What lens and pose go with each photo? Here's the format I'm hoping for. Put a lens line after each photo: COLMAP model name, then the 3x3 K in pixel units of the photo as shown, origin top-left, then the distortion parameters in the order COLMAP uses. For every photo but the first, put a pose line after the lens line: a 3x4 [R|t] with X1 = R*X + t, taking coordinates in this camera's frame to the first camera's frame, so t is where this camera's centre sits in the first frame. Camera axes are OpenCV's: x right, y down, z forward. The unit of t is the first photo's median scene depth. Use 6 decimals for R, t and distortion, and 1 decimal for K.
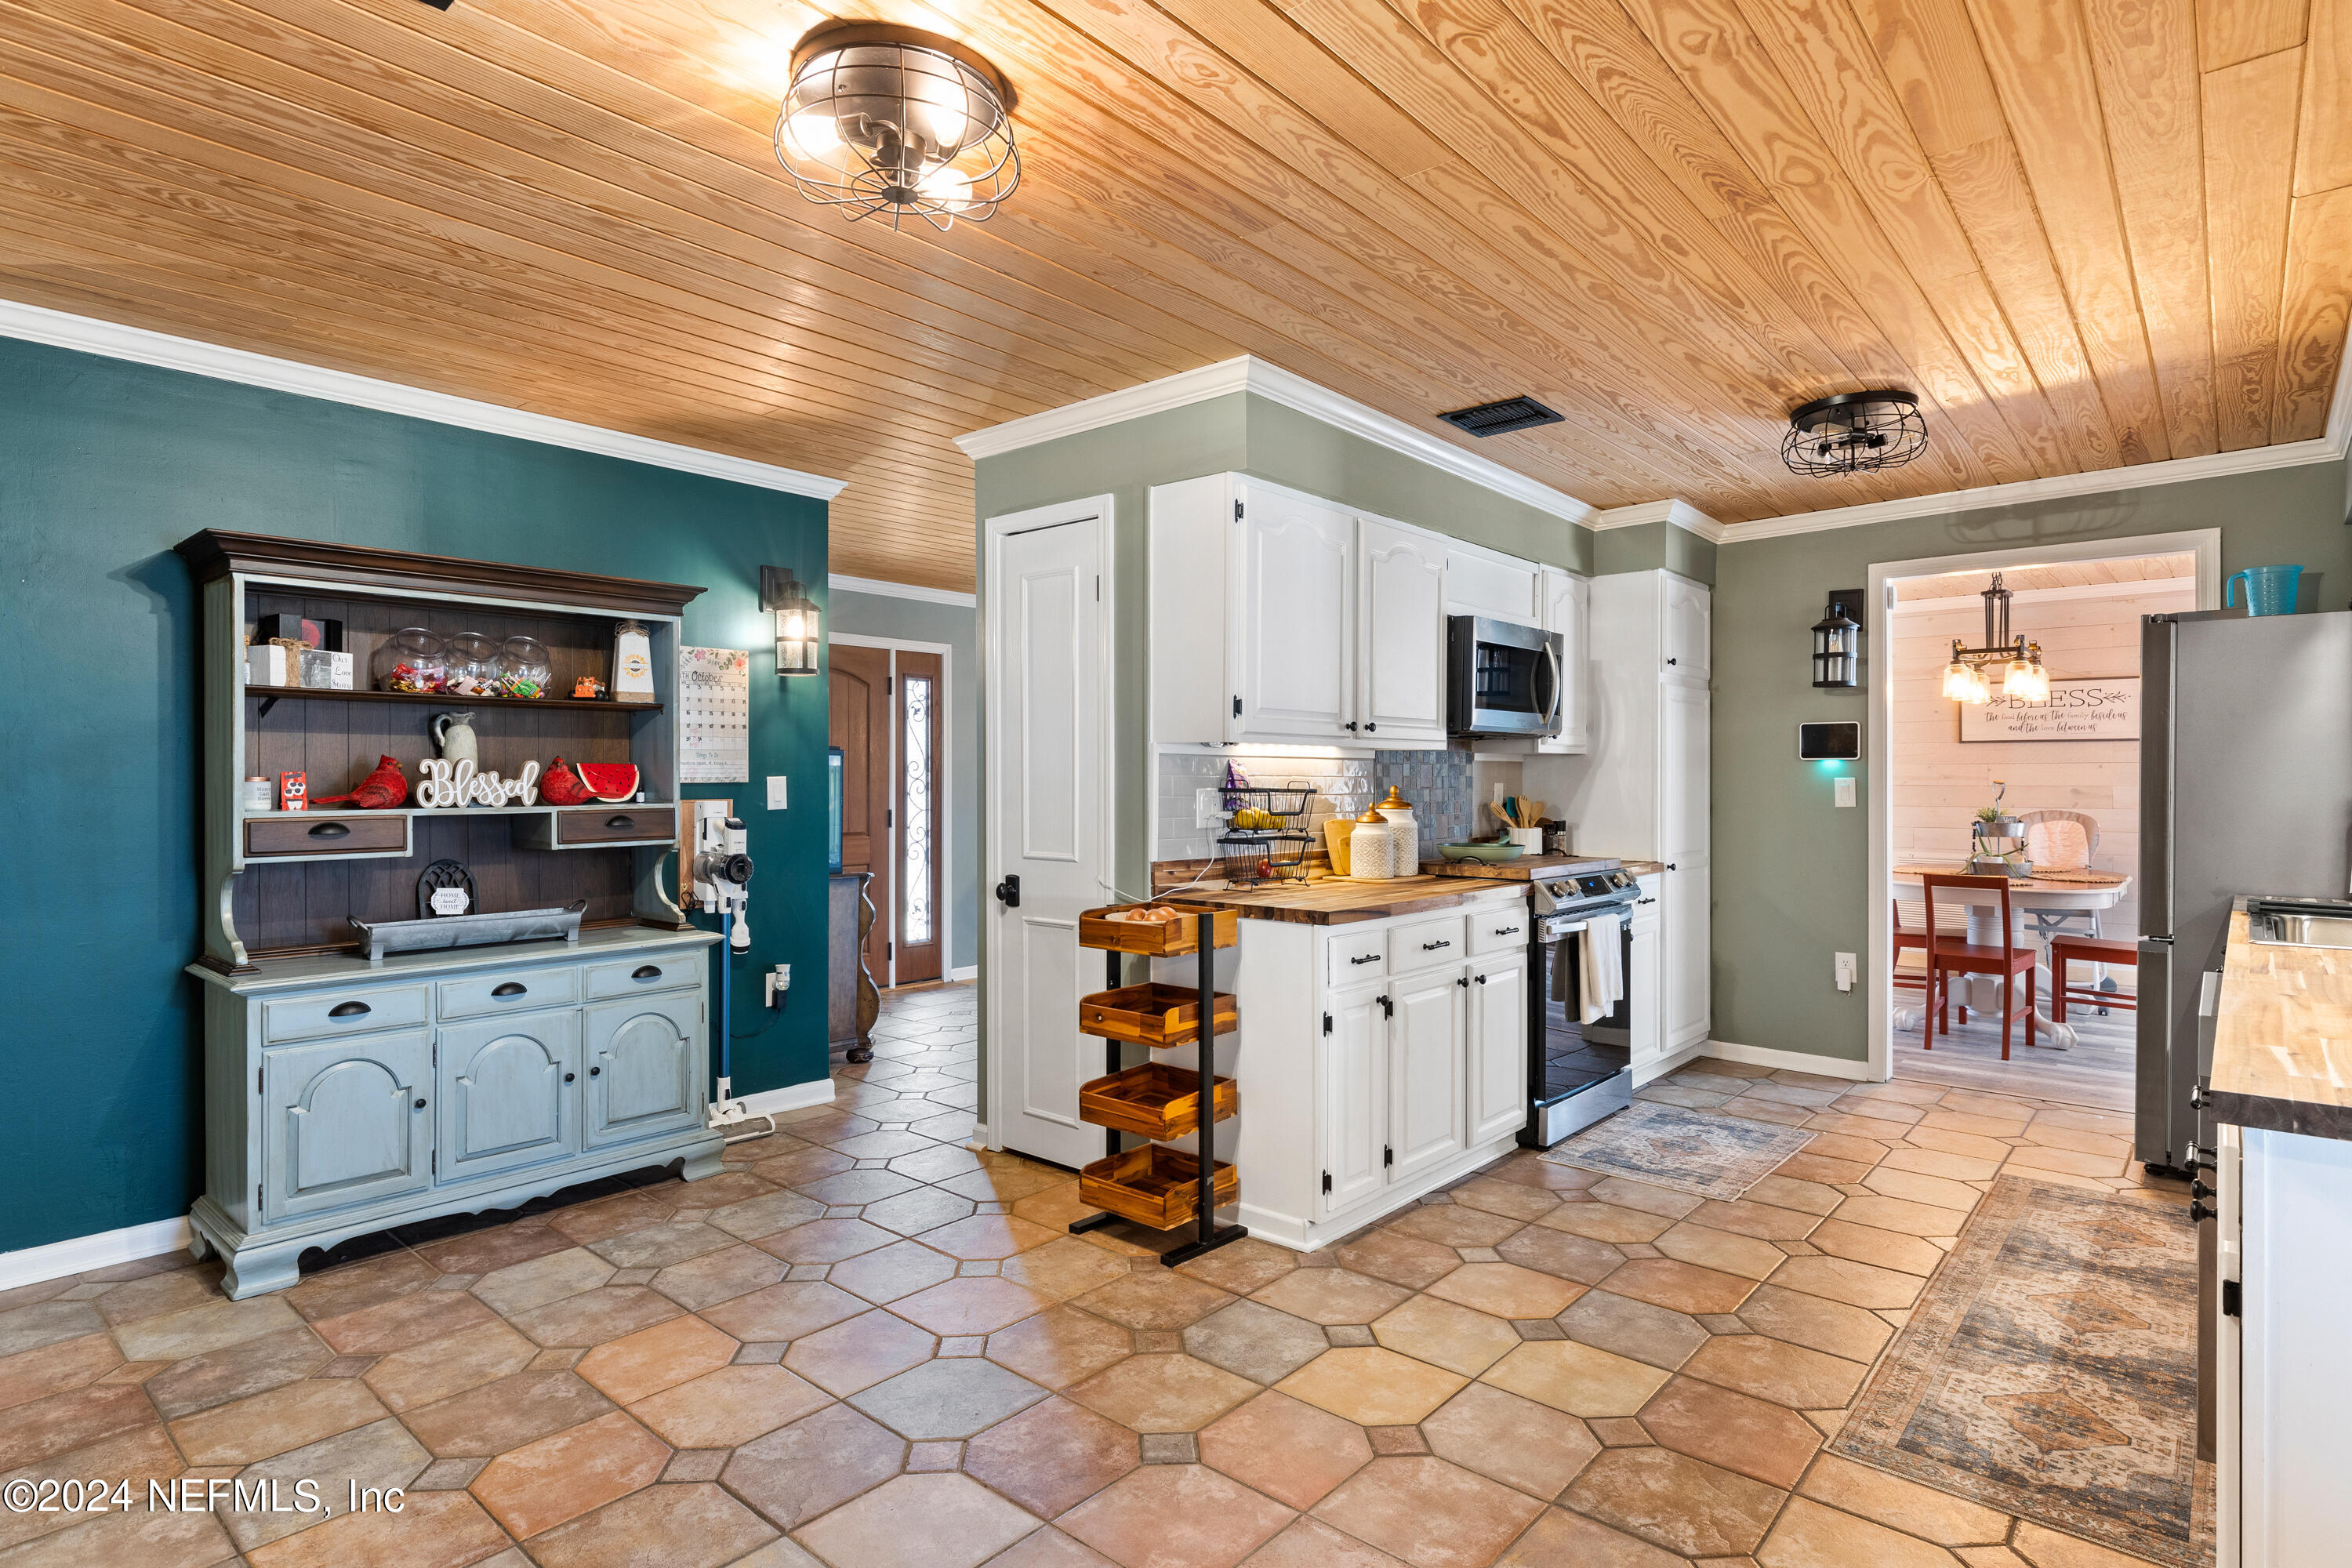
lens RADIAL K [[1254.0, 0, 1186.4], [0, 1254.0, 787.6], [0, 0, 1]] dist [-0.004800, -0.000279]
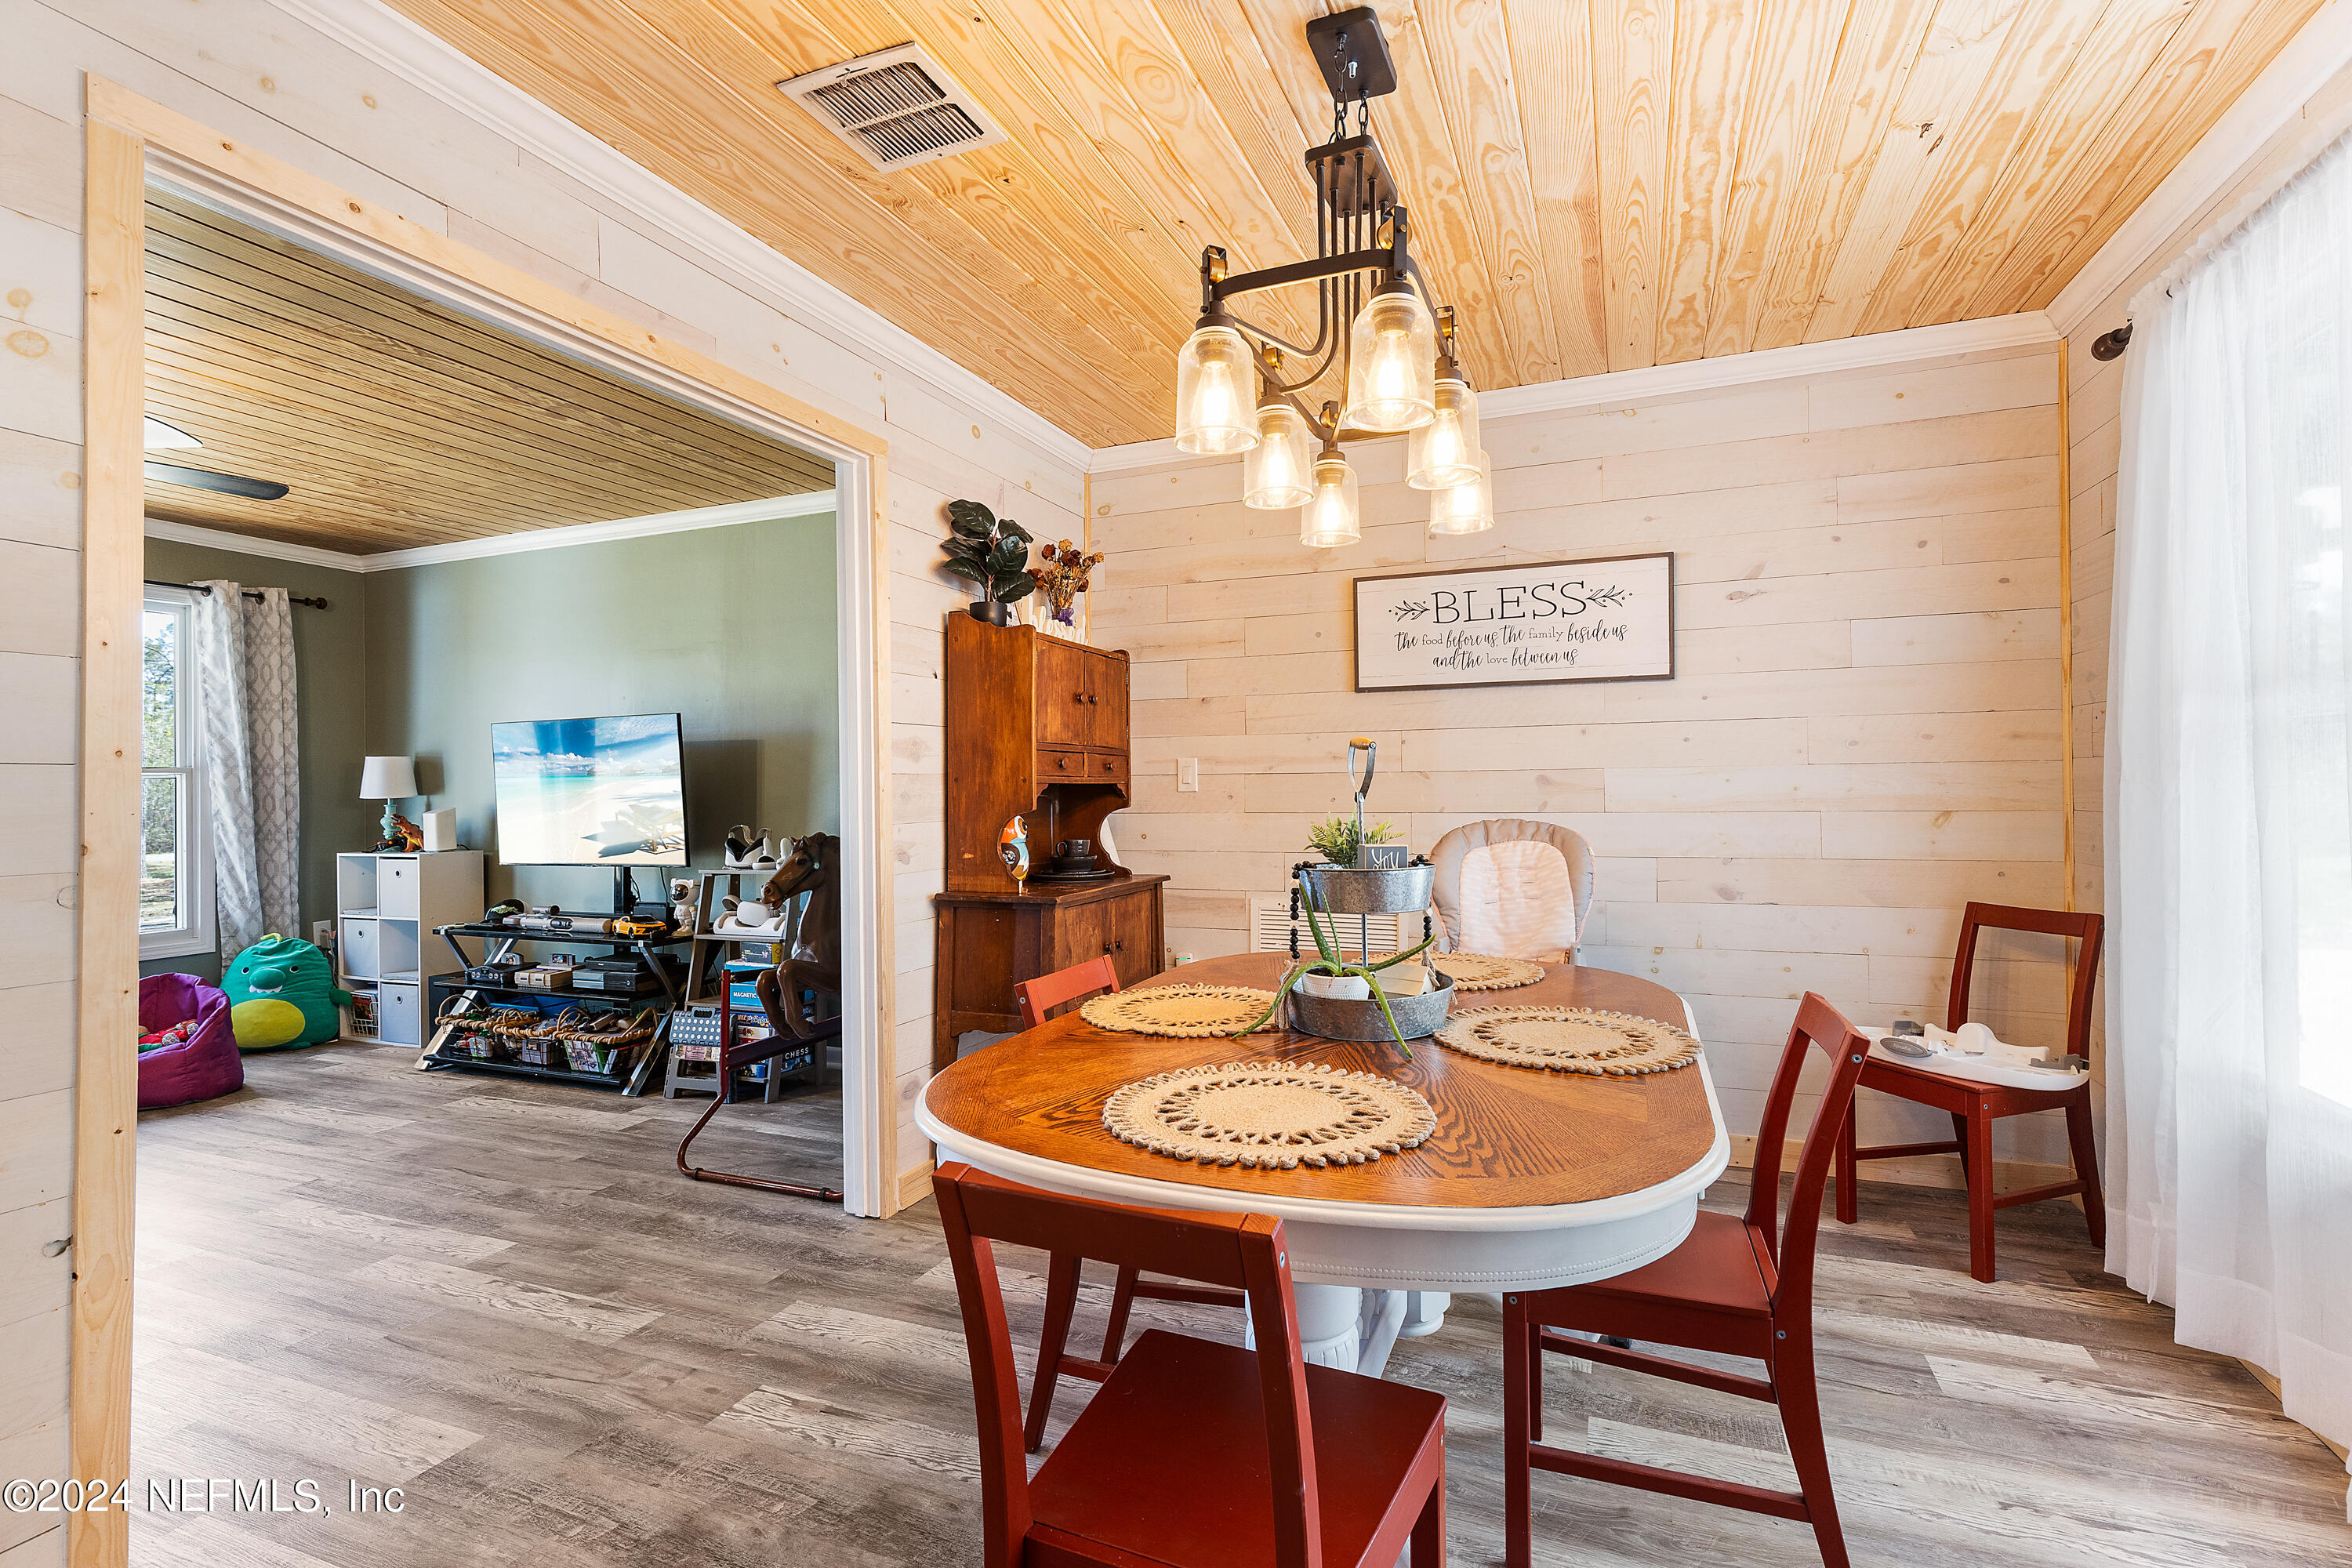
lens RADIAL K [[1118.4, 0, 1167.4], [0, 1118.4, 782.4], [0, 0, 1]] dist [0.001514, 0.000070]
pose [[0.952041, -0.001640, 0.305967, 0.423867], [0.002365, 0.999995, -0.001996, 0.005188], [-0.305962, 0.002624, 0.952040, 0.610428]]
